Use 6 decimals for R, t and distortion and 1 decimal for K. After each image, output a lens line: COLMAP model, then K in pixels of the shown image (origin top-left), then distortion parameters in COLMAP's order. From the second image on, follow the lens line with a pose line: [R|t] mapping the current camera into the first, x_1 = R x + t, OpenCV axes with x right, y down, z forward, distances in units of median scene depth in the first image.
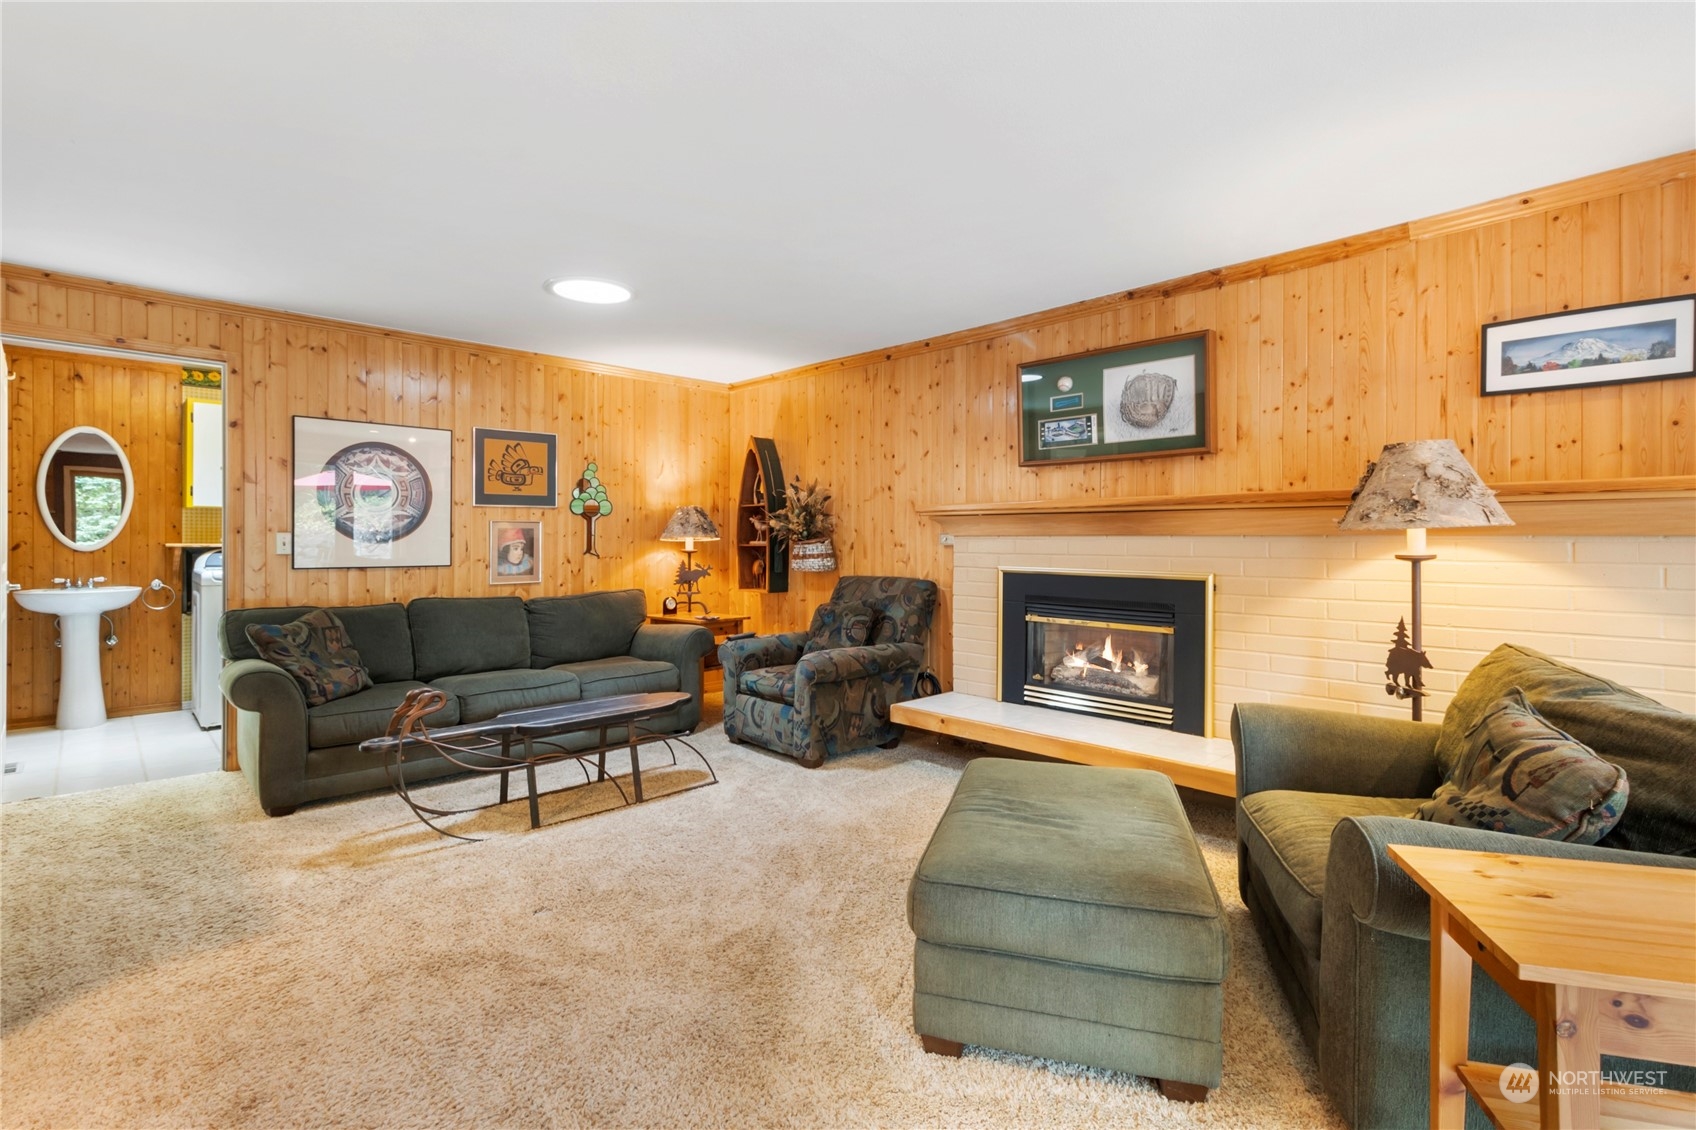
lens RADIAL K [[797.1, 0, 848.7], [0, 797.1, 548.8], [0, 0, 1]] dist [-0.000364, 0.000463]
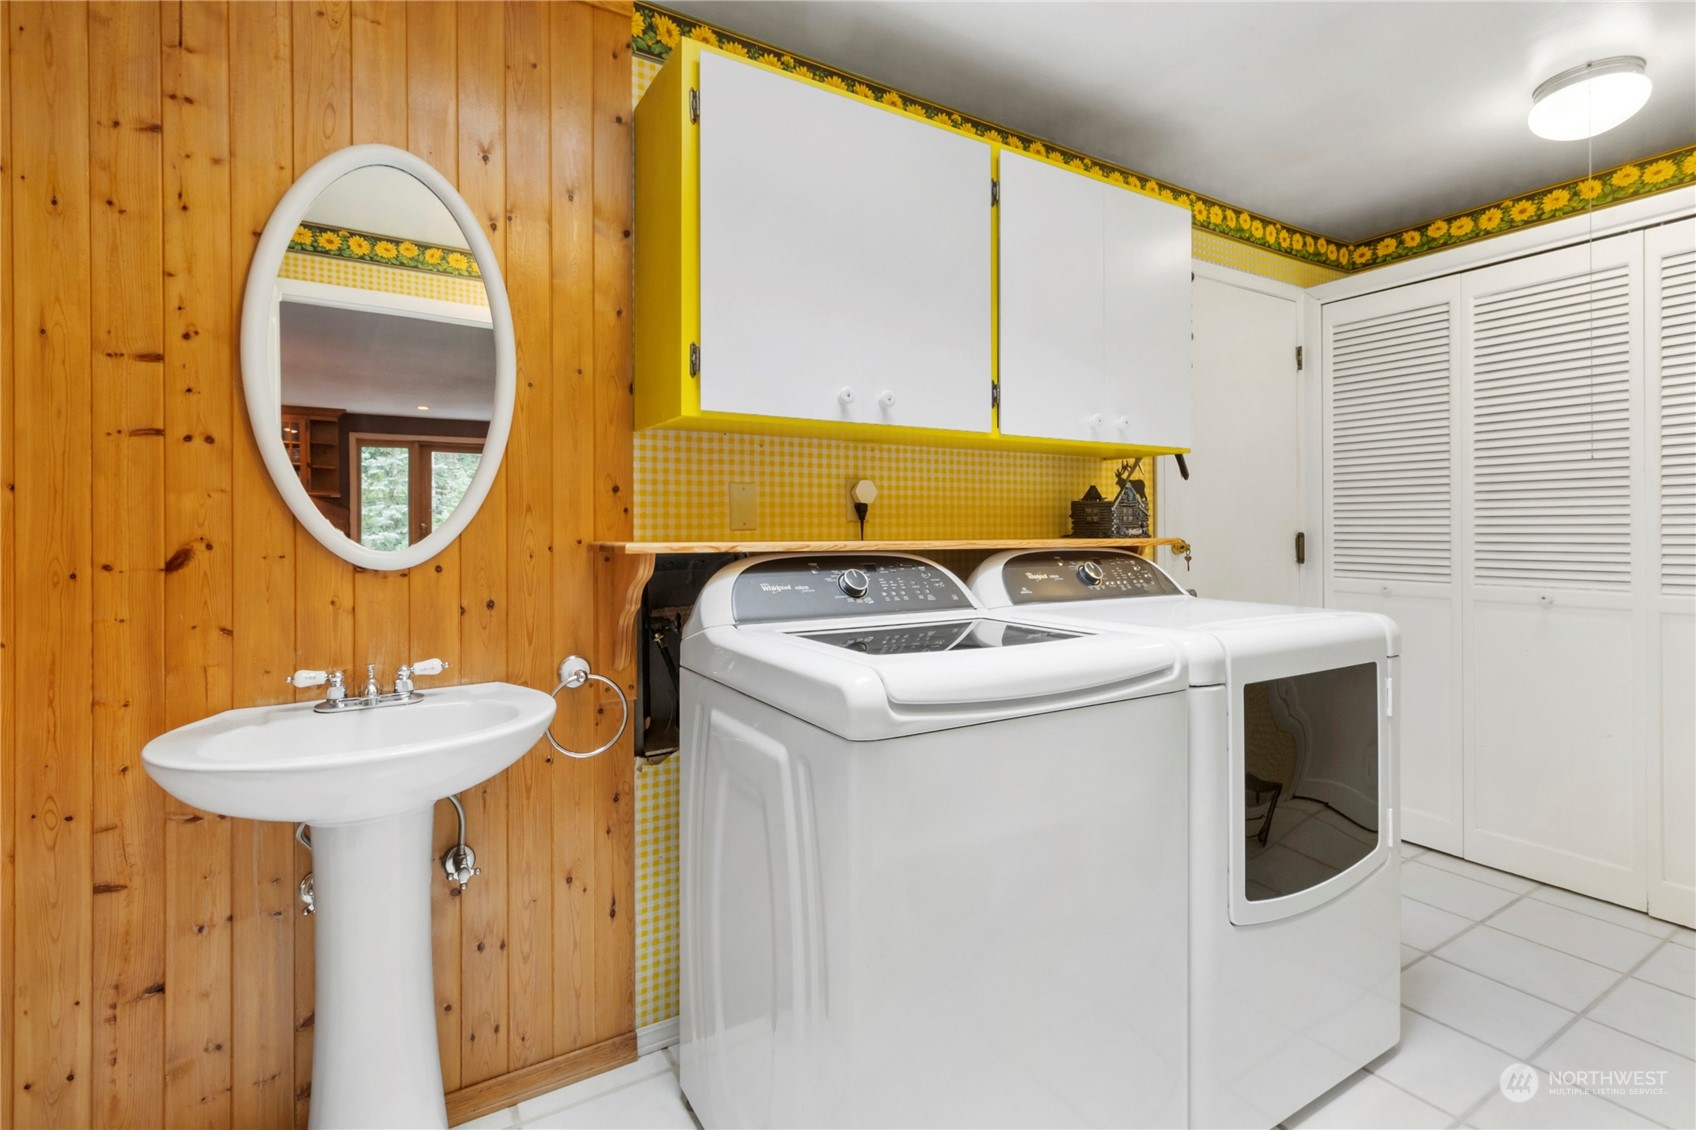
lens RADIAL K [[797.1, 0, 842.5], [0, 797.1, 535.7], [0, 0, 1]] dist [-0.000364, 0.000463]
pose [[0.974054, -0.003671, -0.226284, -0.705187], [0.004271, 0.999989, 0.002161, -0.009676], [0.226274, -0.003071, 0.974059, 0.728880]]
